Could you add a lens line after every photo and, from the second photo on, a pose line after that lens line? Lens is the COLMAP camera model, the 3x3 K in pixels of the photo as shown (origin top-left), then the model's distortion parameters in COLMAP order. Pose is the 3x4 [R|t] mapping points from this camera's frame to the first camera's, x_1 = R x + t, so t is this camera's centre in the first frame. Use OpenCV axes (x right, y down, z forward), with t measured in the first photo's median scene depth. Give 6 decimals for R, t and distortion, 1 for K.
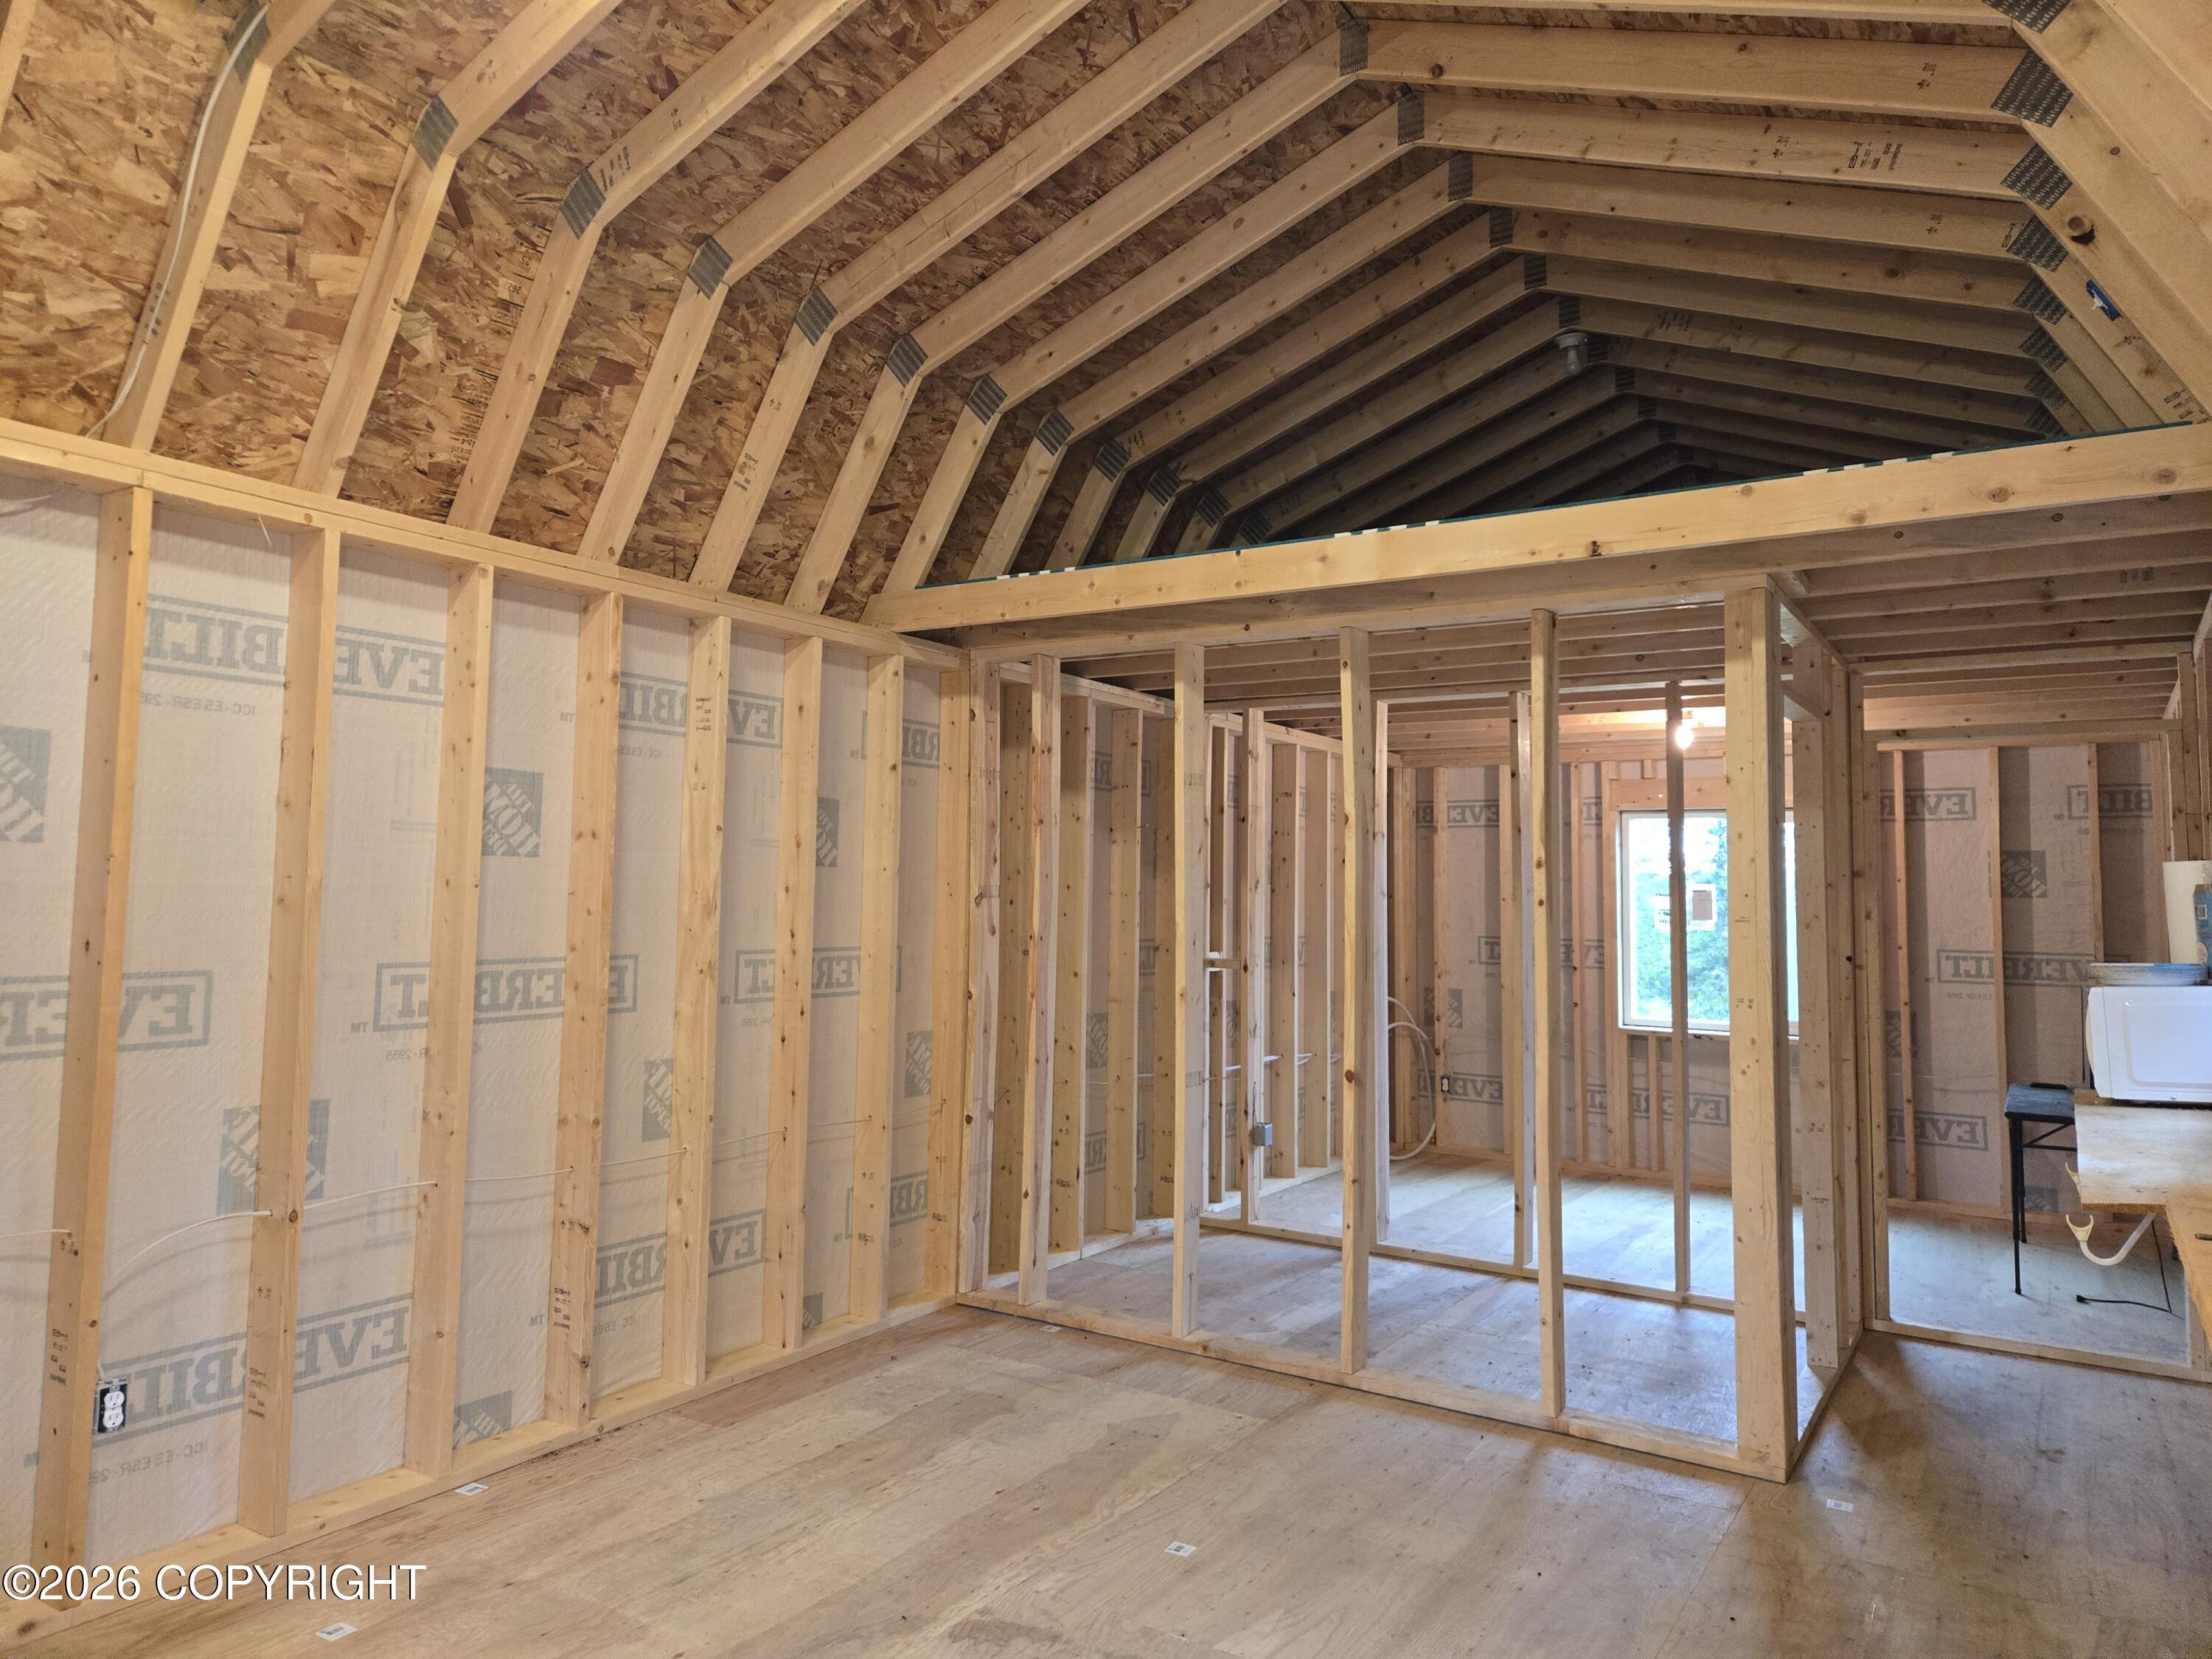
lens RADIAL K [[1472.1, 0, 1068.5], [0, 1472.1, 790.4], [0, 0, 1]] dist [0.076583, -0.062824]
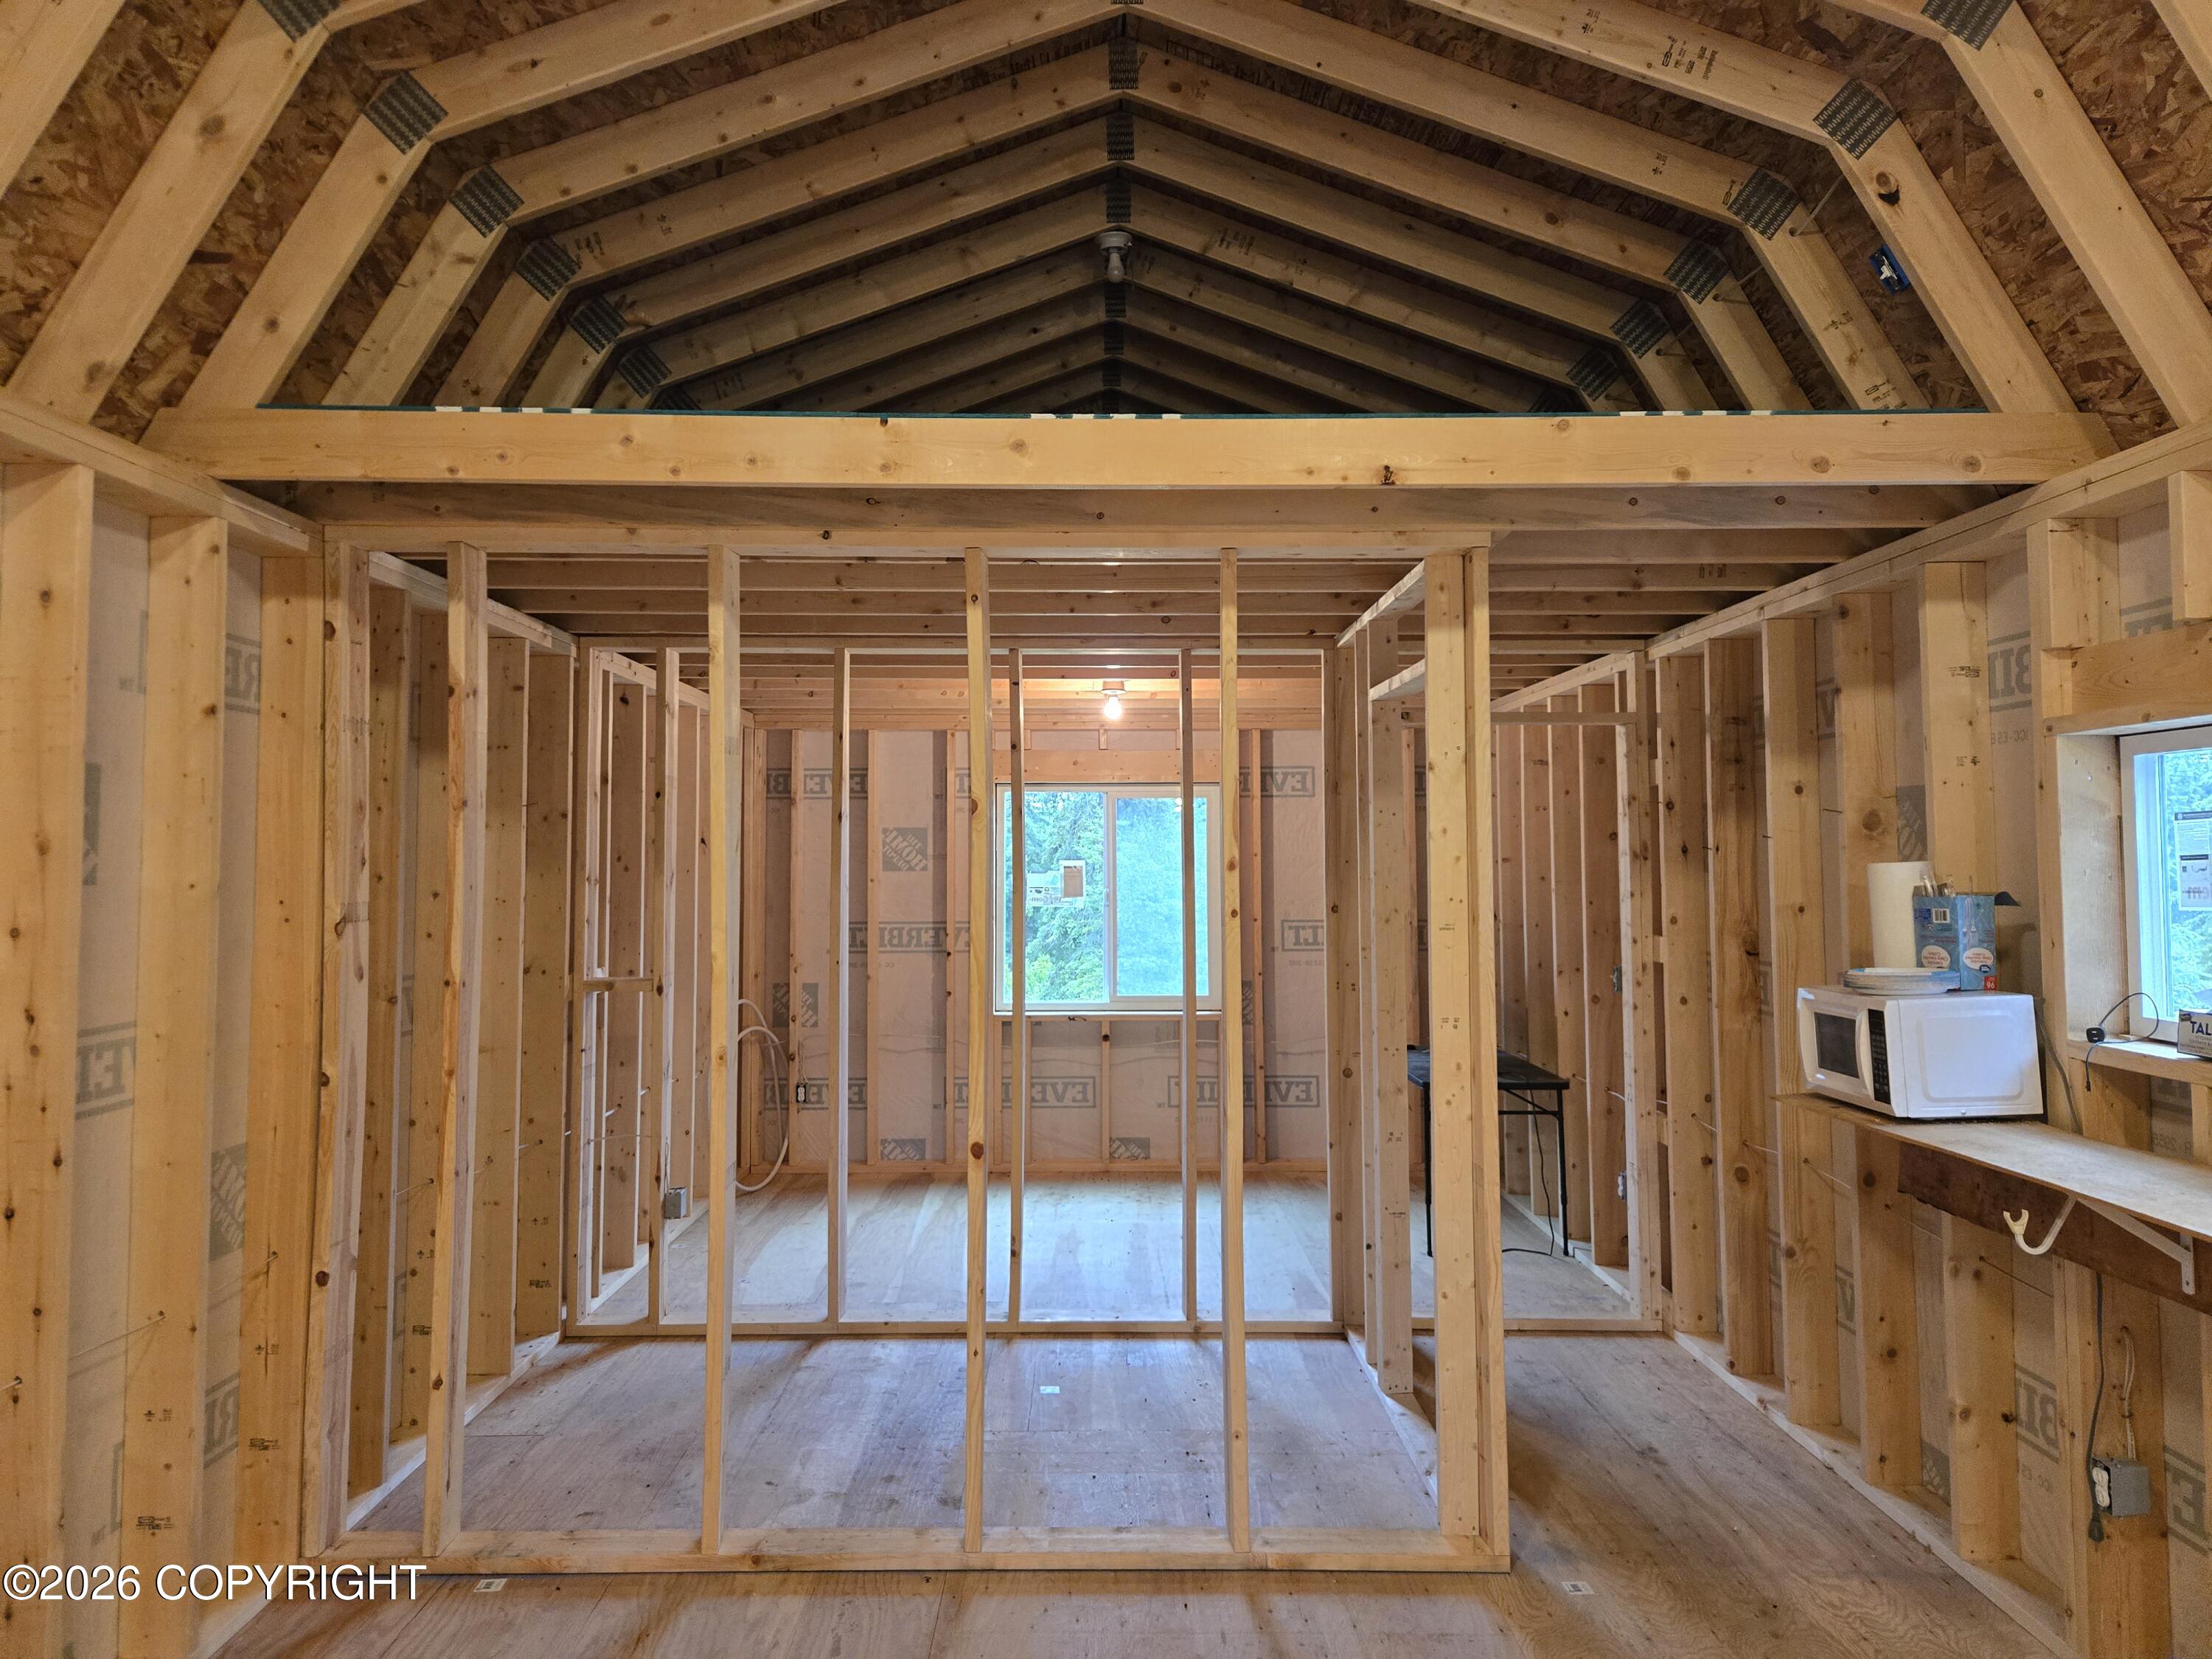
lens RADIAL K [[1472.1, 0, 1068.5], [0, 1472.1, 790.4], [0, 0, 1]] dist [0.076583, -0.062824]
pose [[0.829942, 0.007716, 0.557796, -0.167106], [-0.024398, 0.999450, 0.022476, -0.005699], [-0.557316, -0.032263, 0.829674, 0.316910]]
